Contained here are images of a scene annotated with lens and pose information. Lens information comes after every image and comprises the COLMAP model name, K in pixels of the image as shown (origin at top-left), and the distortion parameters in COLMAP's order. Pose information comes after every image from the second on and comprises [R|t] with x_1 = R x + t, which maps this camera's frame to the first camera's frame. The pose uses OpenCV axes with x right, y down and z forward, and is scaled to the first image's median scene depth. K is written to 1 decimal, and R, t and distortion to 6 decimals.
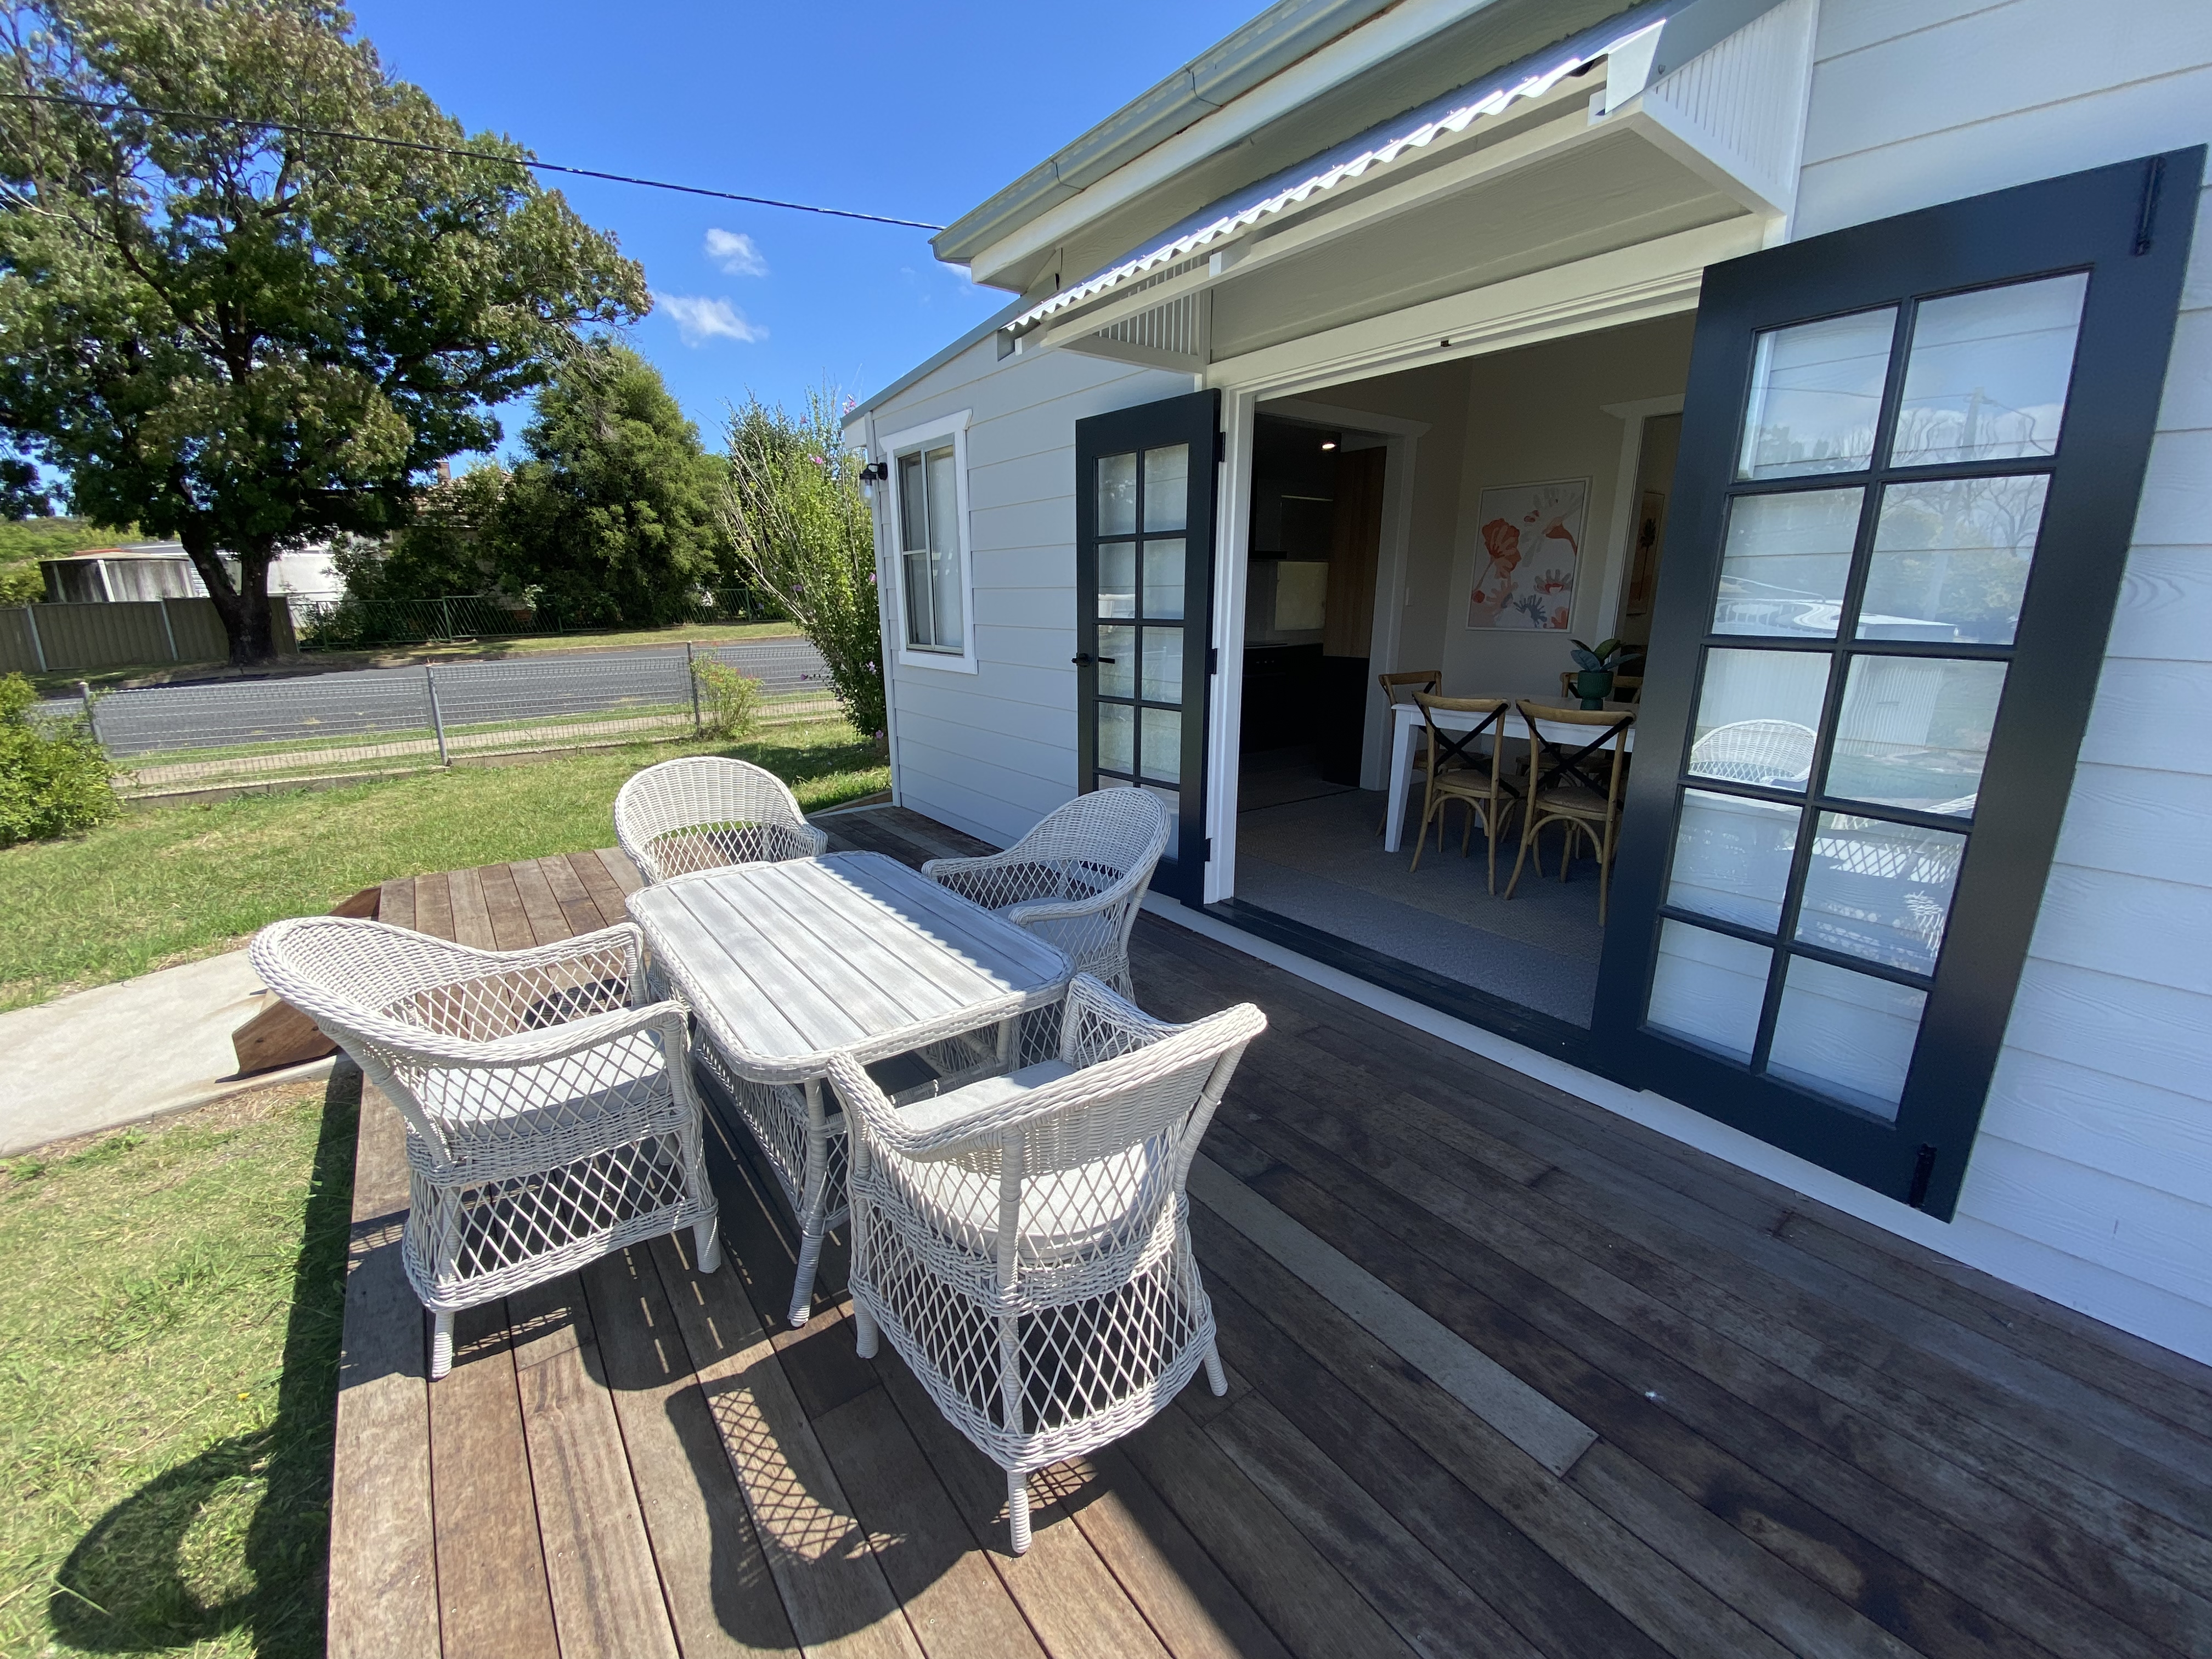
lens RADIAL K [[897.9, 0, 1106.0], [0, 897.9, 829.5], [0, 0, 1]] dist [0.020249, -0.018309]
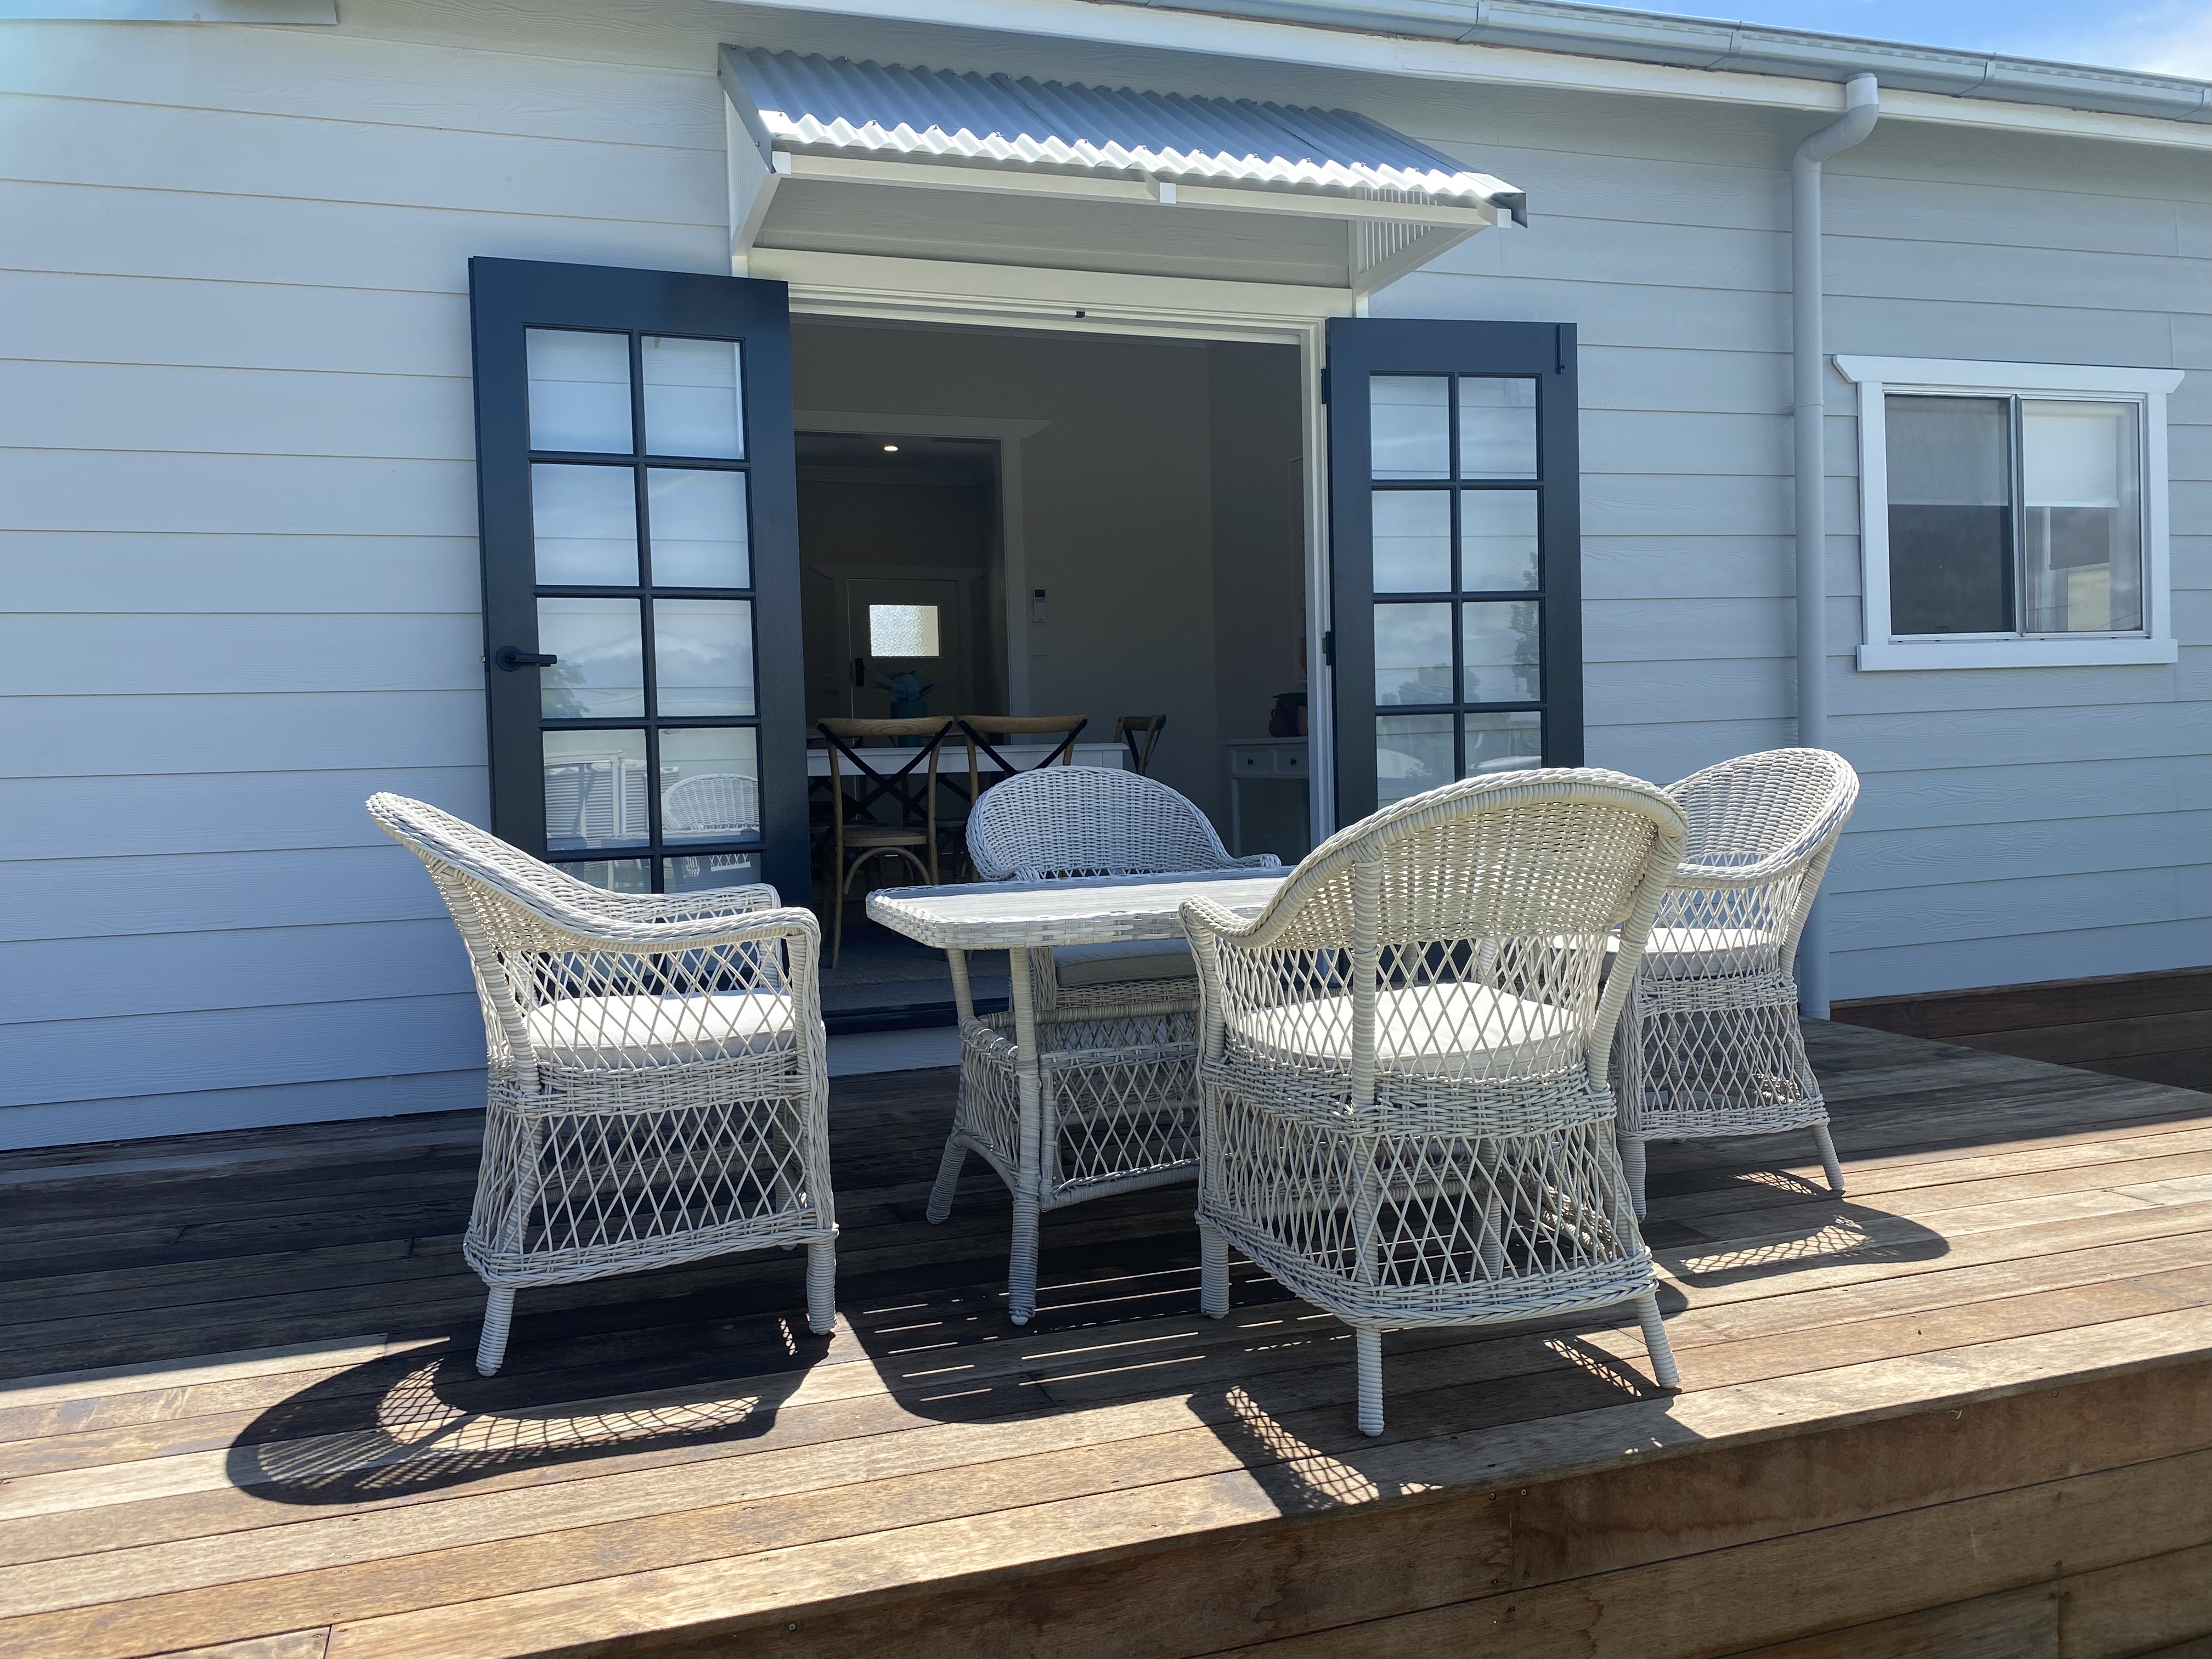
lens RADIAL K [[1696.2, 0, 1047.6], [0, 1696.2, 815.1], [0, 0, 1]] dist [0.044447, -0.052665]
pose [[0.330190, -0.050630, 0.942556, -2.229966], [0.259537, 0.964942, -0.039087, 0.078834], [-0.907532, 0.257534, 0.331755, 0.889403]]
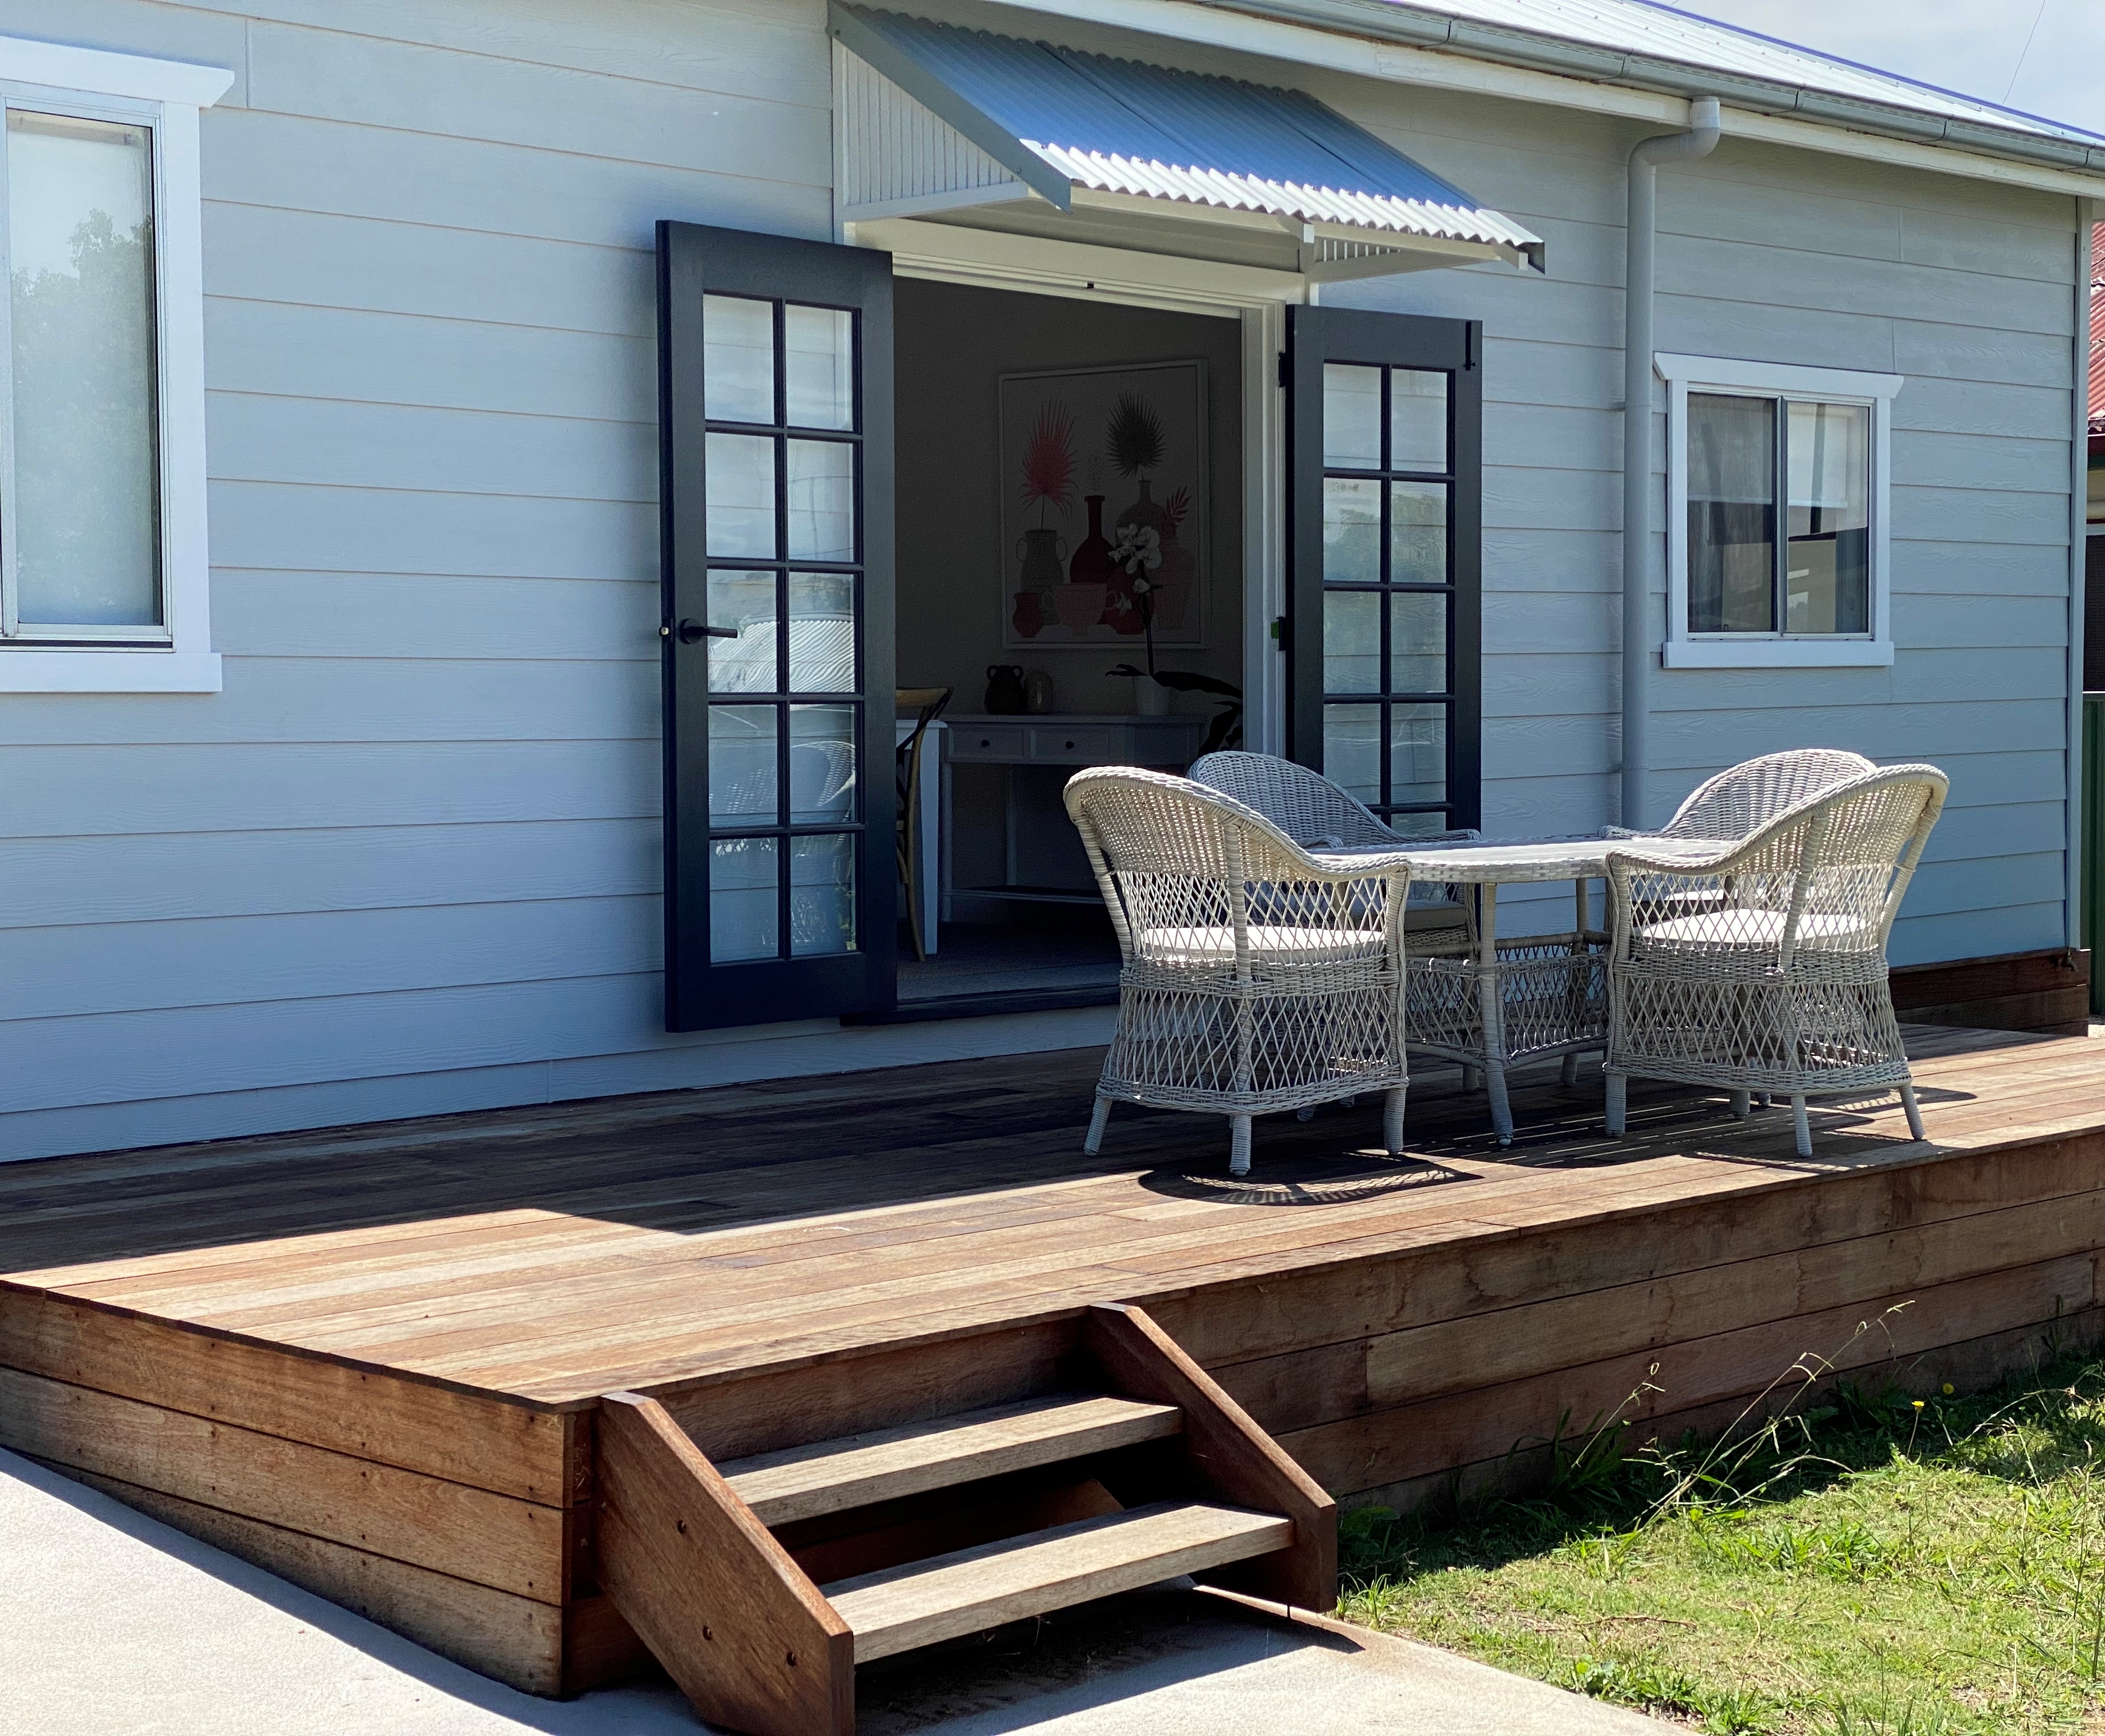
lens RADIAL K [[3478.9, 0, 1052.5], [0, 3478.9, 868.0], [0, 0, 1]] dist [0.126445, 0.070155]
pose [[-0.137679, -0.058304, 0.988759, -5.255477], [0.241373, 0.966196, 0.090583, -0.455916], [-0.960616, 0.251131, -0.118952, 2.595655]]
